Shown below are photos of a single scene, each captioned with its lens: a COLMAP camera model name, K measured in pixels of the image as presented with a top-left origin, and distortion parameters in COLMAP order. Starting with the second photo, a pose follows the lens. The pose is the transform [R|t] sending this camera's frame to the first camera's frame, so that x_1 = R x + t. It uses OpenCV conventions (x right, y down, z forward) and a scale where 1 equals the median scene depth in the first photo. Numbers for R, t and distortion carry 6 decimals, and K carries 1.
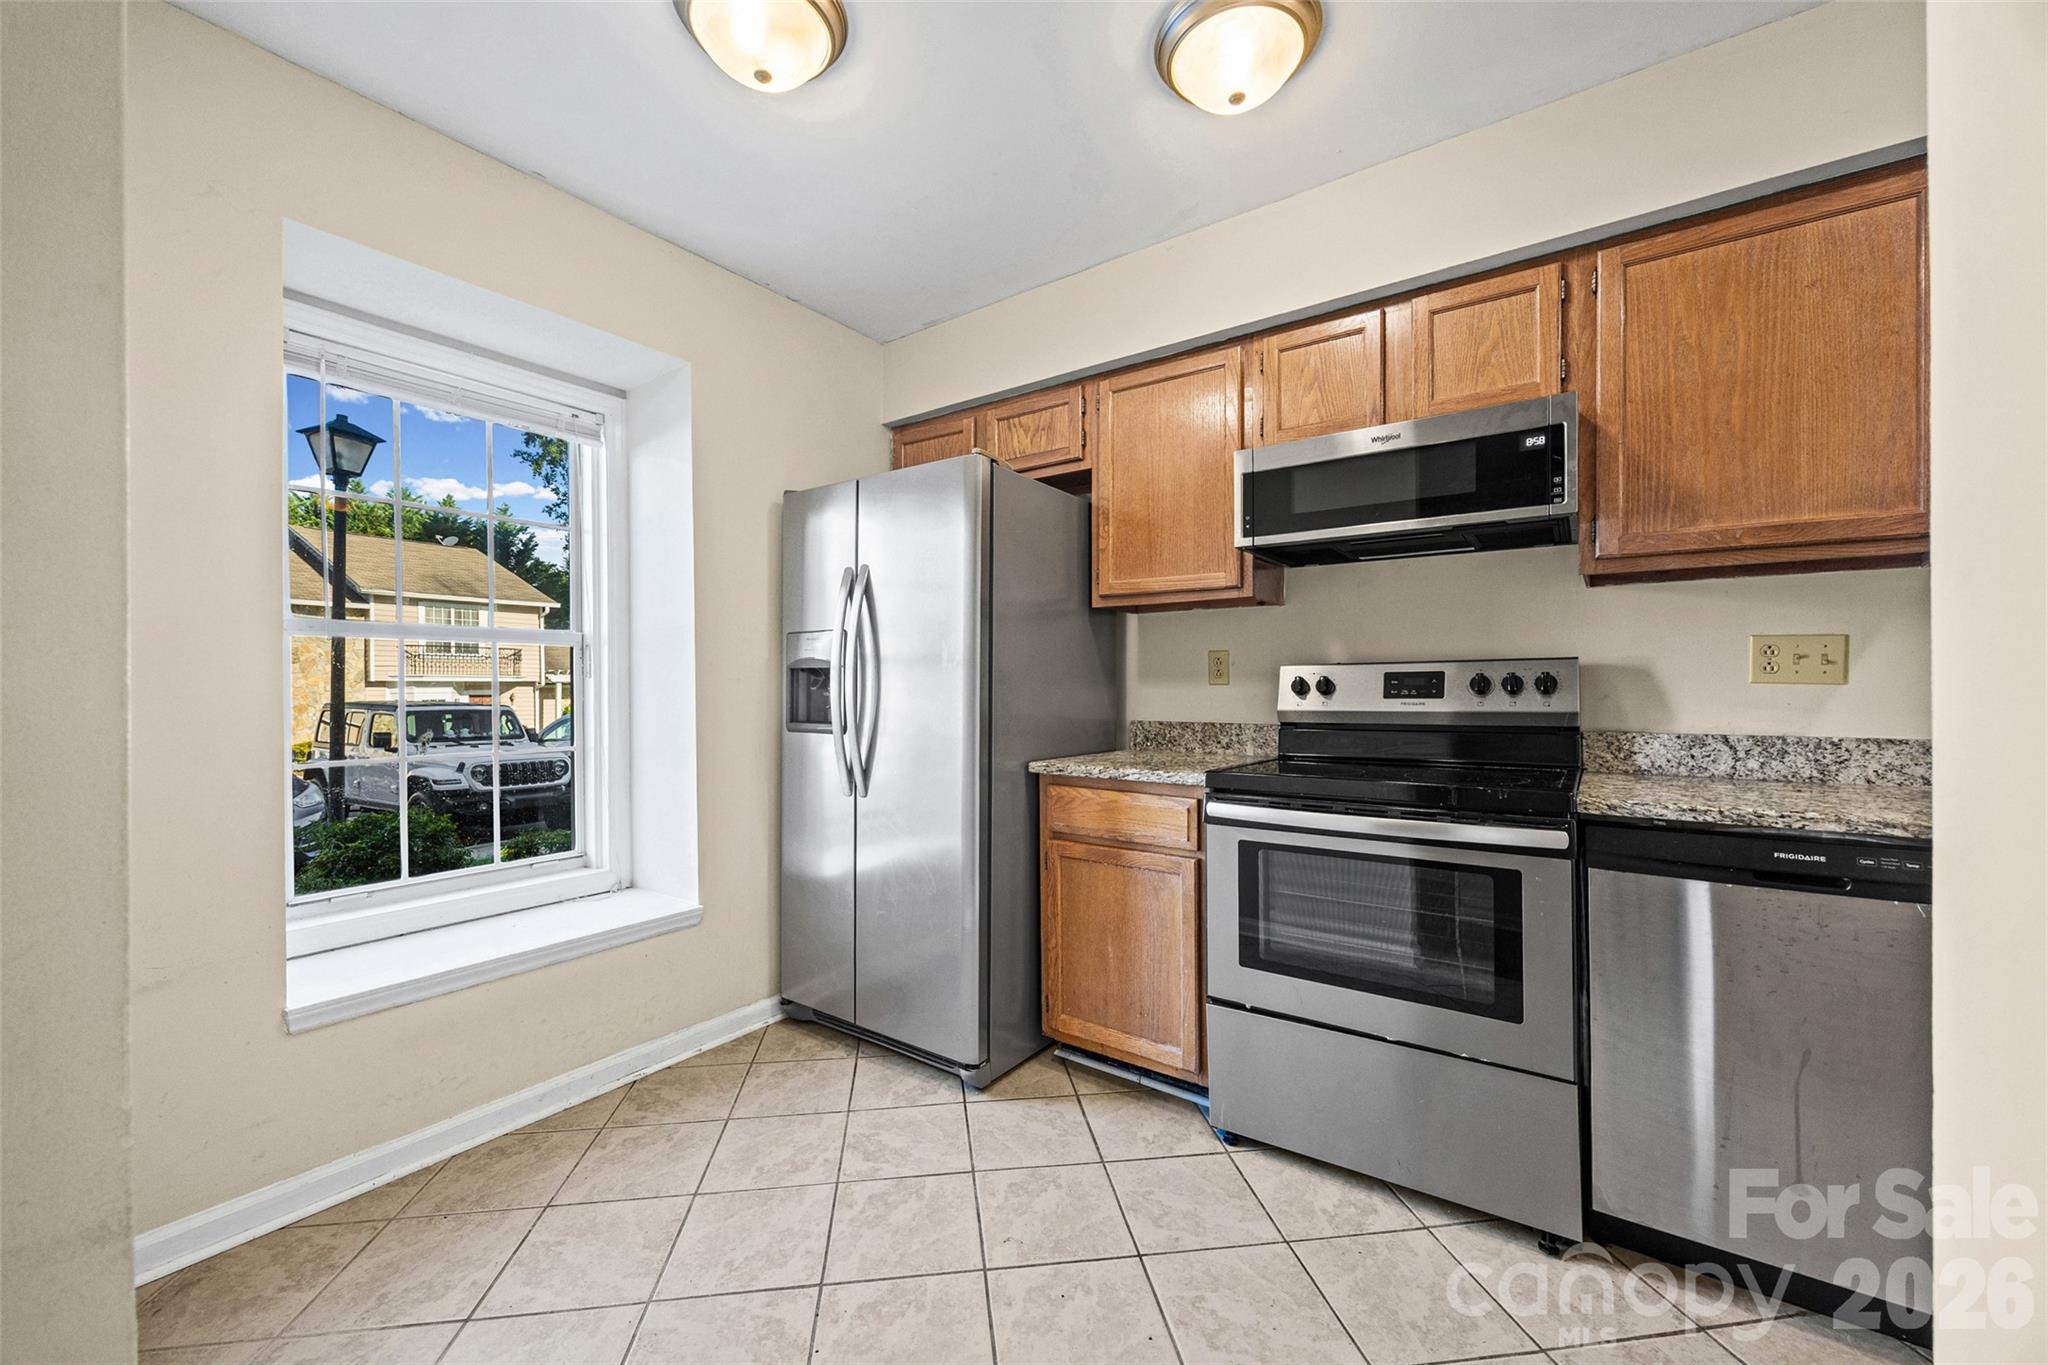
lens RADIAL K [[788.8, 0, 1008.3], [0, 788.8, 686.5], [0, 0, 1]] dist [-0.001595, -0.000636]
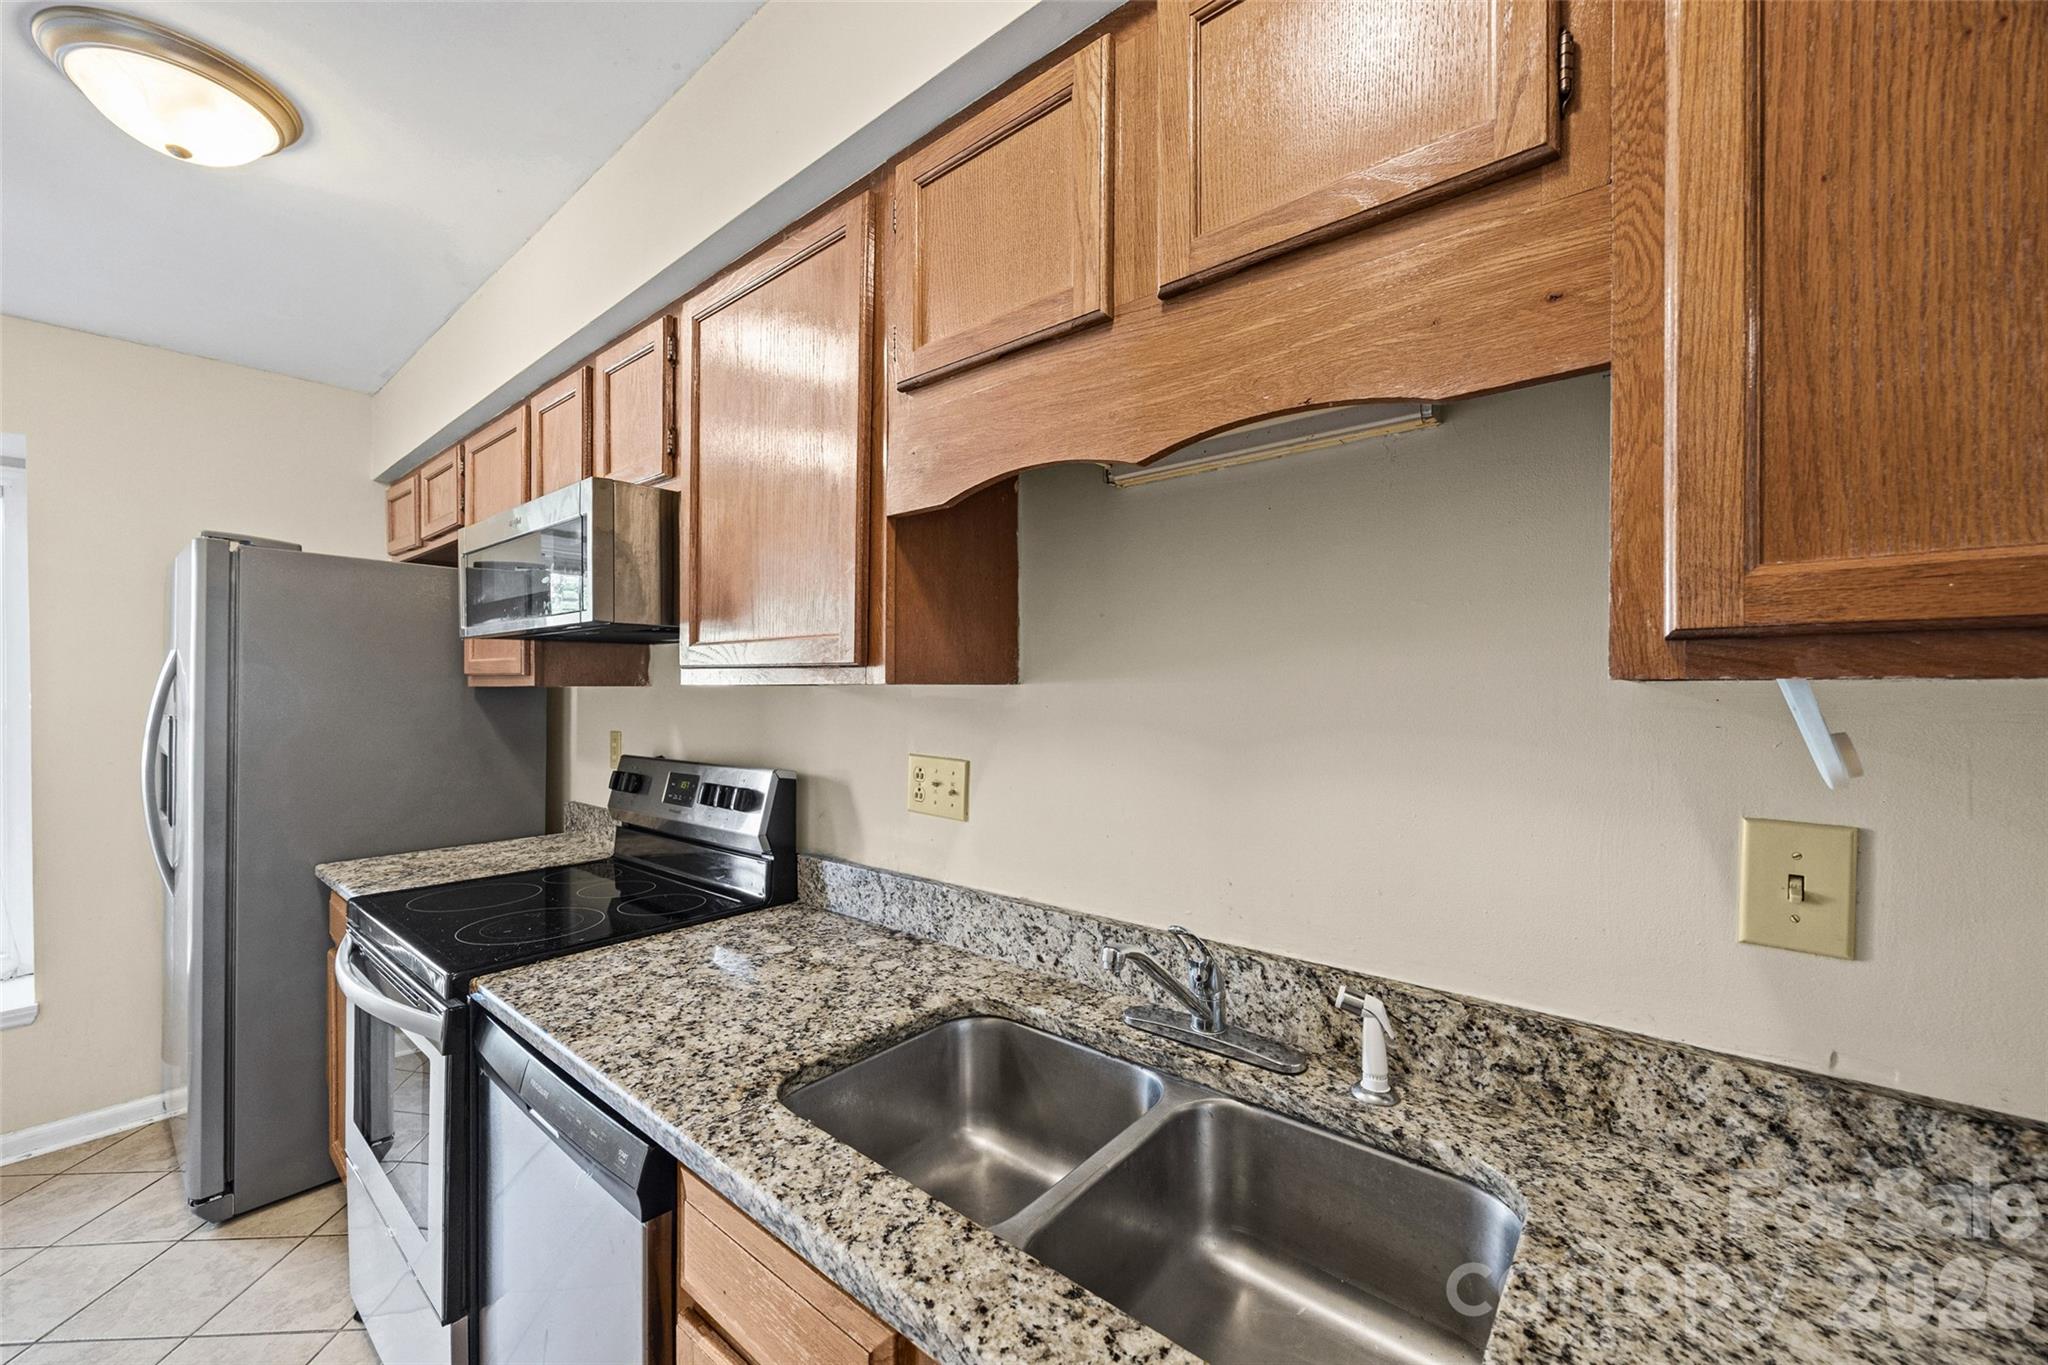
lens RADIAL K [[788.8, 0, 1020.9], [0, 788.8, 691.2], [0, 0, 1]] dist [-0.001595, -0.000636]
pose [[0.997710, 0.002803, -0.067577, 0.983412], [-0.002985, 0.999992, -0.002581, -0.114182], [0.067569, 0.002777, 0.997711, 0.152105]]
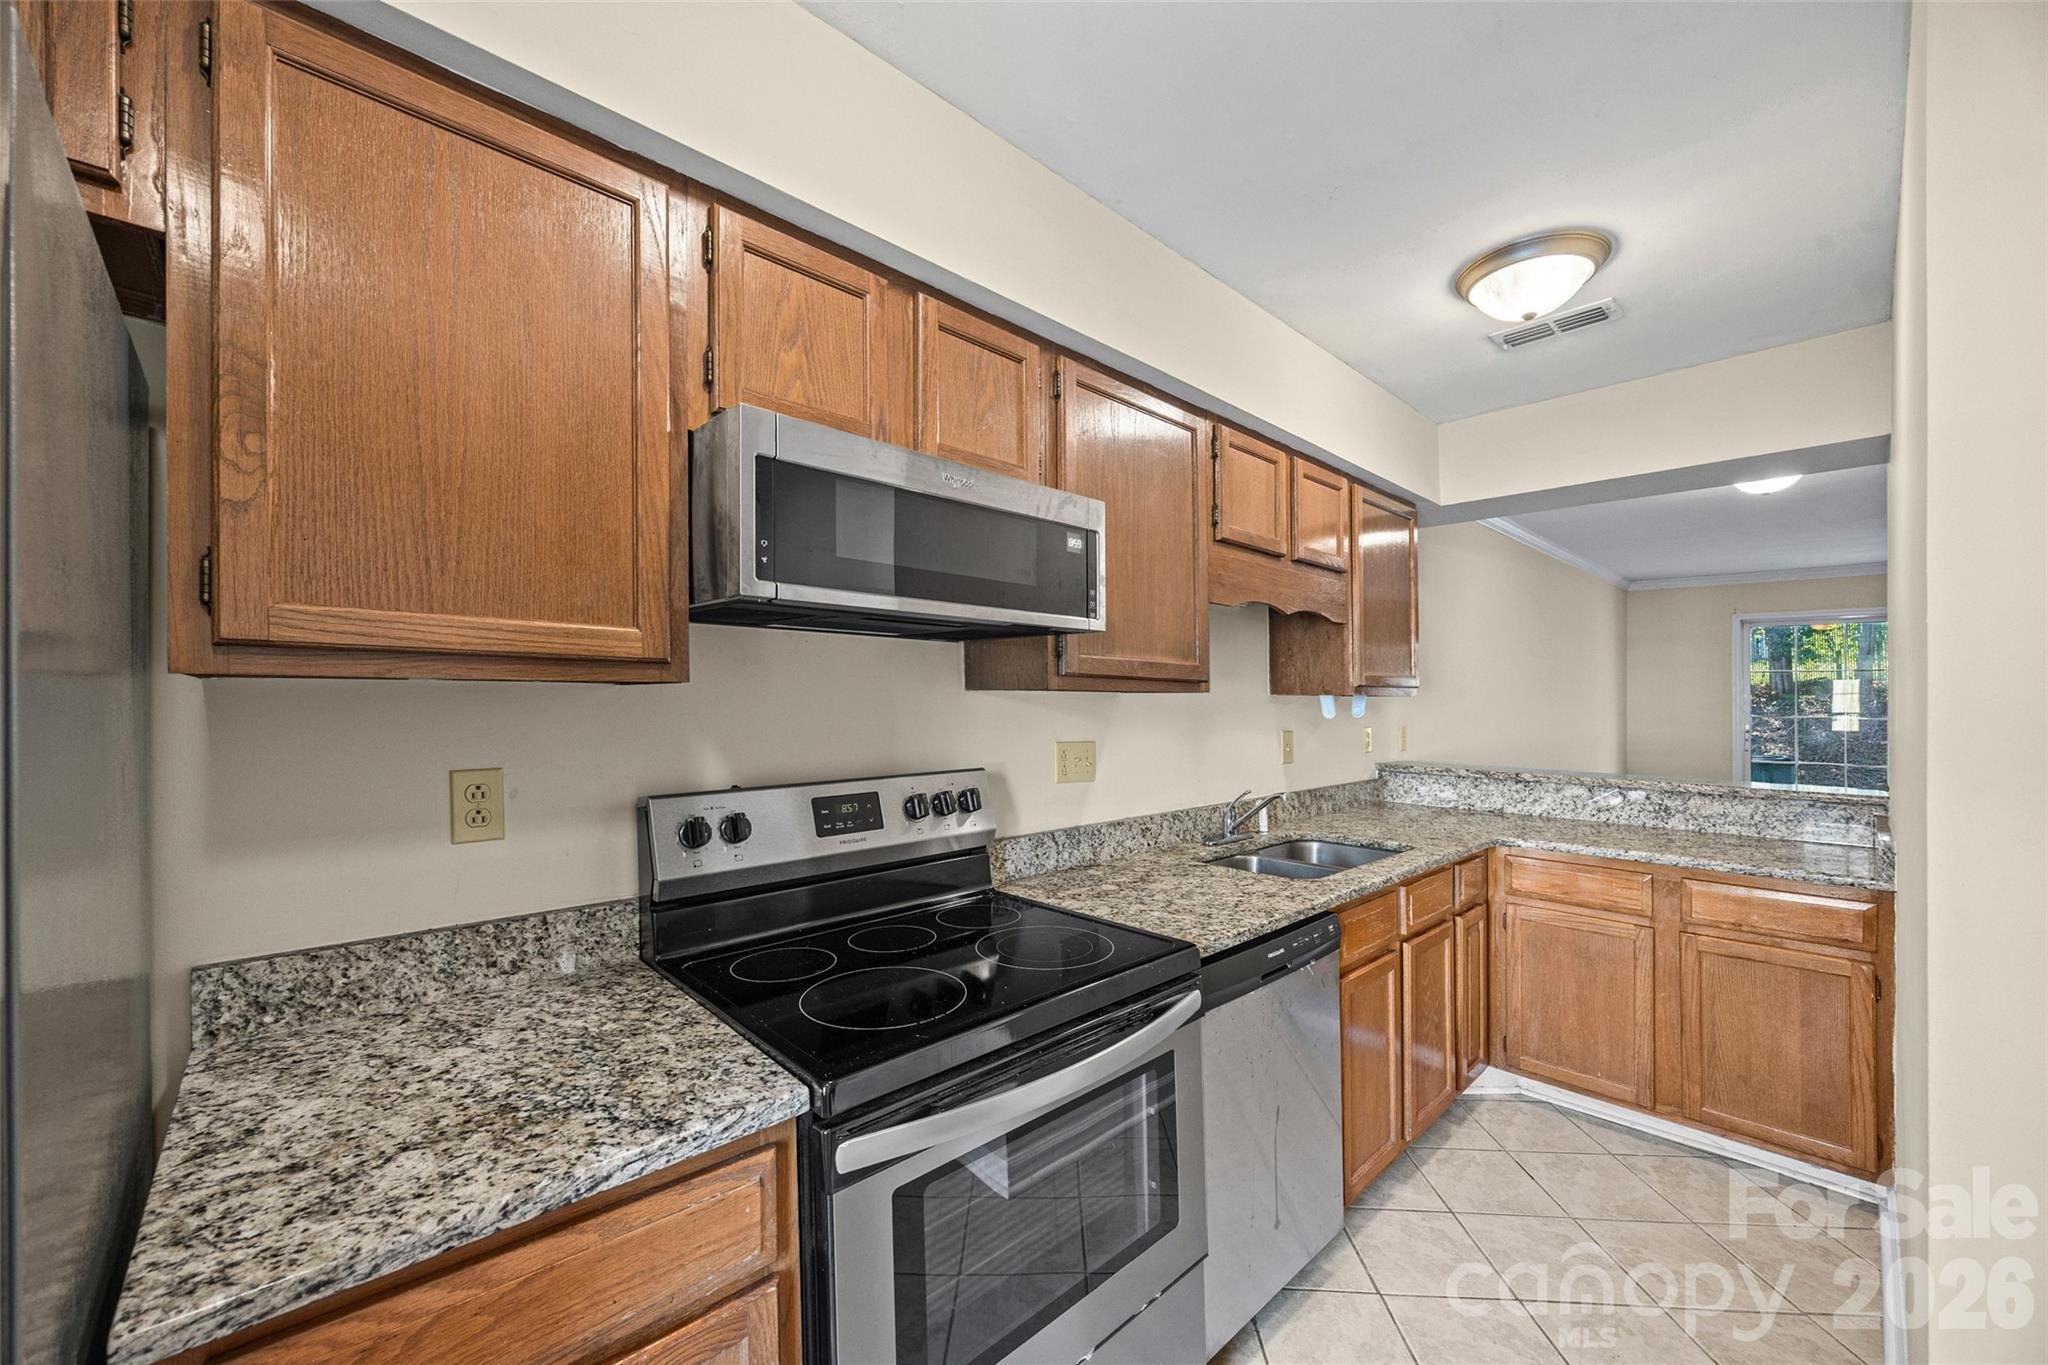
lens RADIAL K [[788.8, 0, 1026.0], [0, 788.8, 697.5], [0, 0, 1]] dist [-0.001595, -0.000636]
pose [[0.183386, 0.005115, 0.983028, -0.174484], [-0.005966, 0.999974, -0.004091, -0.110523], [-0.983023, -0.005115, 0.183412, 0.734118]]
